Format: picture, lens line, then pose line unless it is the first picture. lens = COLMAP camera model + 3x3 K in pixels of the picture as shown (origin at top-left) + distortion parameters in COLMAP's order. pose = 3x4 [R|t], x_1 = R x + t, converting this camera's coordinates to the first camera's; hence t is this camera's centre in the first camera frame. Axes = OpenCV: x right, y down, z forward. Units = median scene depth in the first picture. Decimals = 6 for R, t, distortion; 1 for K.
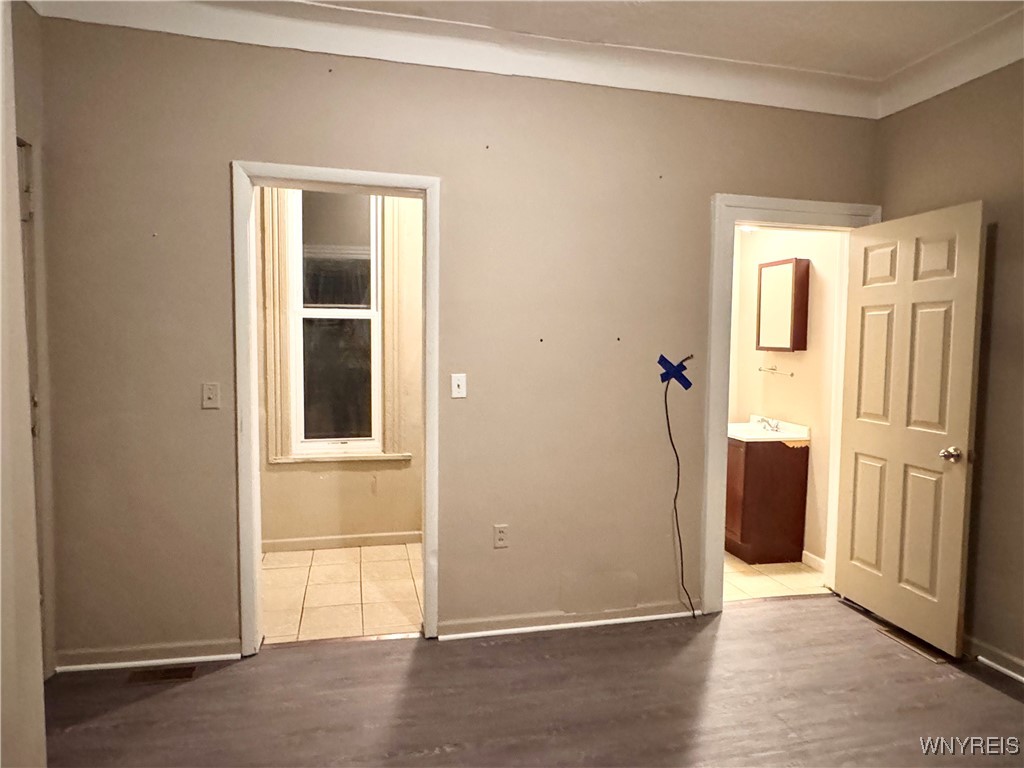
lens RADIAL K [[621.2, 0, 508.8], [0, 621.2, 383.7], [0, 0, 1]] dist [0.006961, -0.001816]
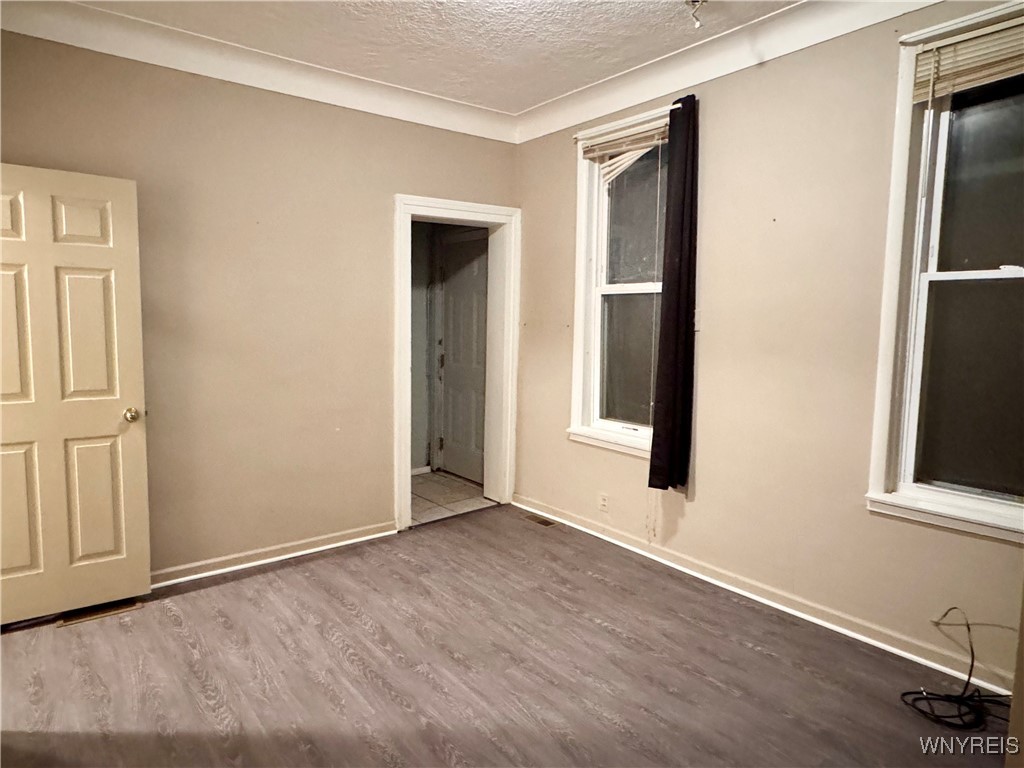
lens RADIAL K [[621.2, 0, 514.7], [0, 621.2, 386.2], [0, 0, 1]] dist [0.006961, -0.001816]
pose [[-0.435077, -0.106296, 0.894097, -0.499911], [0.039402, 0.989808, 0.136848, -0.053697], [-0.899531, 0.094768, -0.426454, 0.802912]]
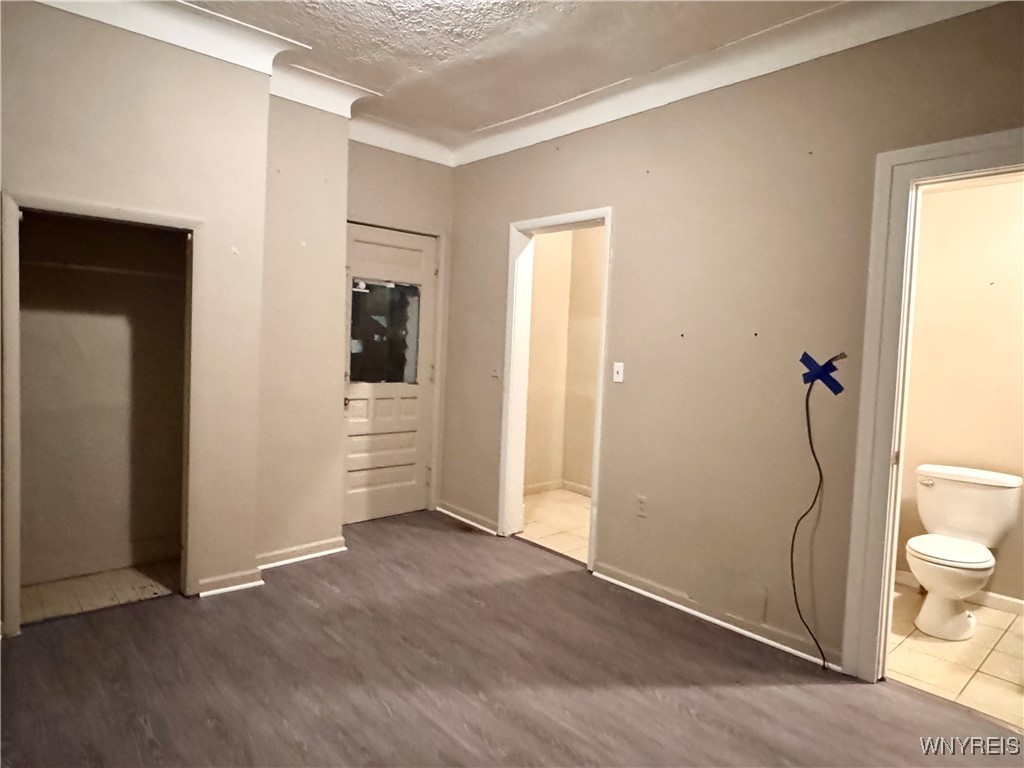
lens RADIAL K [[621.2, 0, 510.5], [0, 621.2, 381.1], [0, 0, 1]] dist [0.006961, -0.001816]
pose [[0.477034, 0.057443, -0.877006, 0.892646], [-0.091627, 0.995675, 0.015376, 0.020701], [0.874095, 0.073023, 0.480234, 0.228261]]
